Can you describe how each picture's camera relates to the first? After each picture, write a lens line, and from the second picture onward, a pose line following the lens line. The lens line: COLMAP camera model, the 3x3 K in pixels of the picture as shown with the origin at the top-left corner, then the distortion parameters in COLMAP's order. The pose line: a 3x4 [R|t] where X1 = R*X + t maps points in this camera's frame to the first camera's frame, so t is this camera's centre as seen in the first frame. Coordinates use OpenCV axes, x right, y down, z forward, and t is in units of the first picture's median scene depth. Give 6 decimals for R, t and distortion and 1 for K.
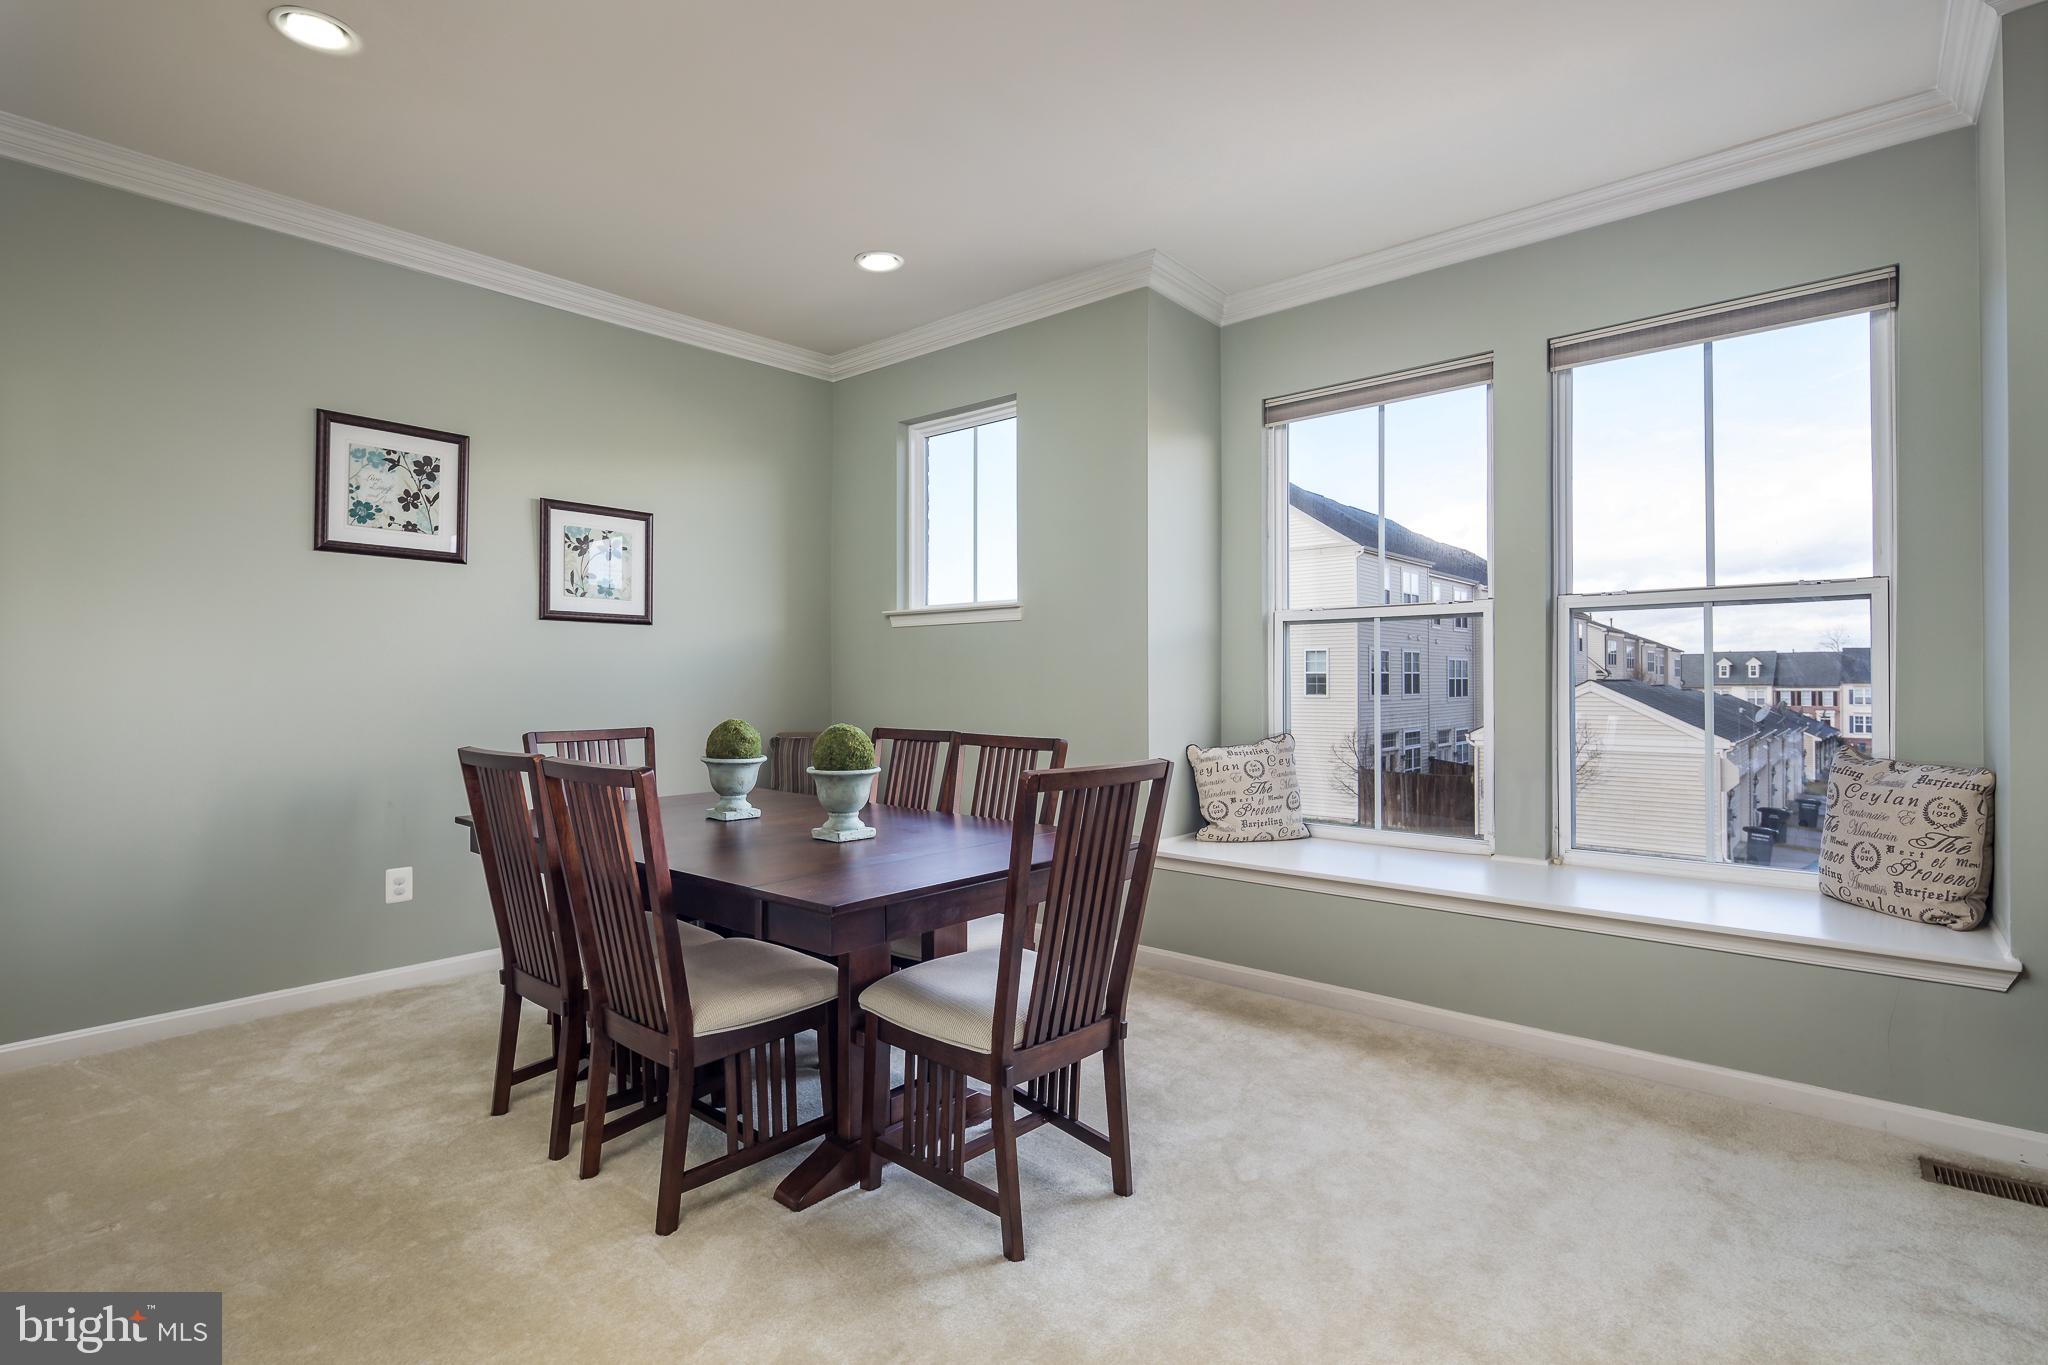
lens RADIAL K [[994.7, 0, 1006.6], [0, 994.7, 678.2], [0, 0, 1]] dist [0.010658, -0.004808]
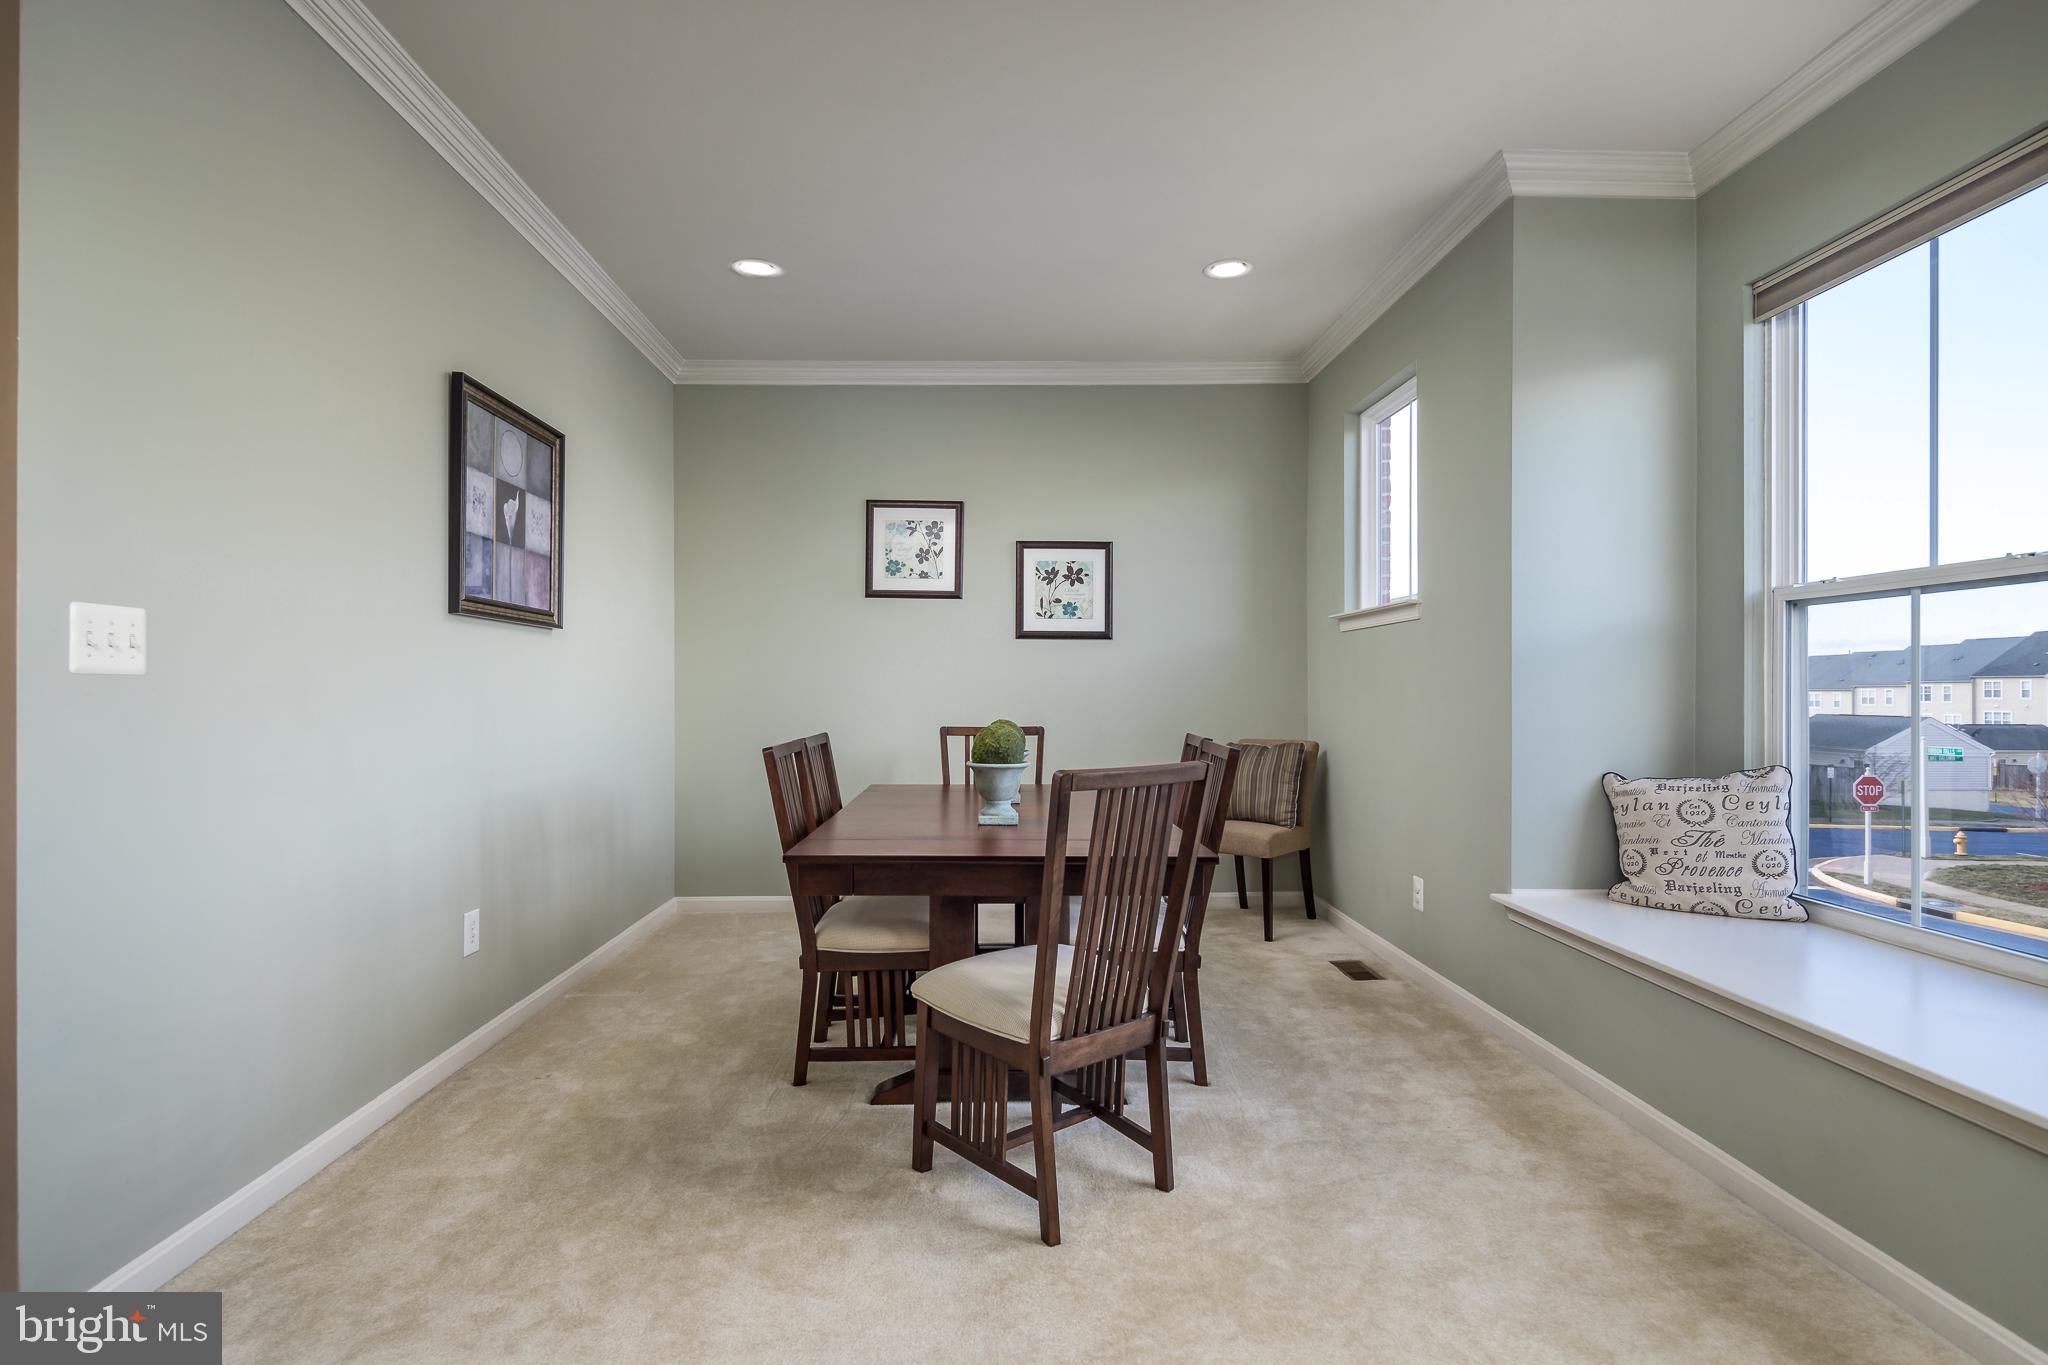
lens RADIAL K [[994.7, 0, 992.2], [0, 994.7, 696.7], [0, 0, 1]] dist [0.010658, -0.004808]
pose [[0.670792, 0.007105, -0.741612, 0.446253], [-0.000230, 0.999956, 0.009372, 0.002187], [0.741646, -0.006116, 0.670764, 0.146236]]
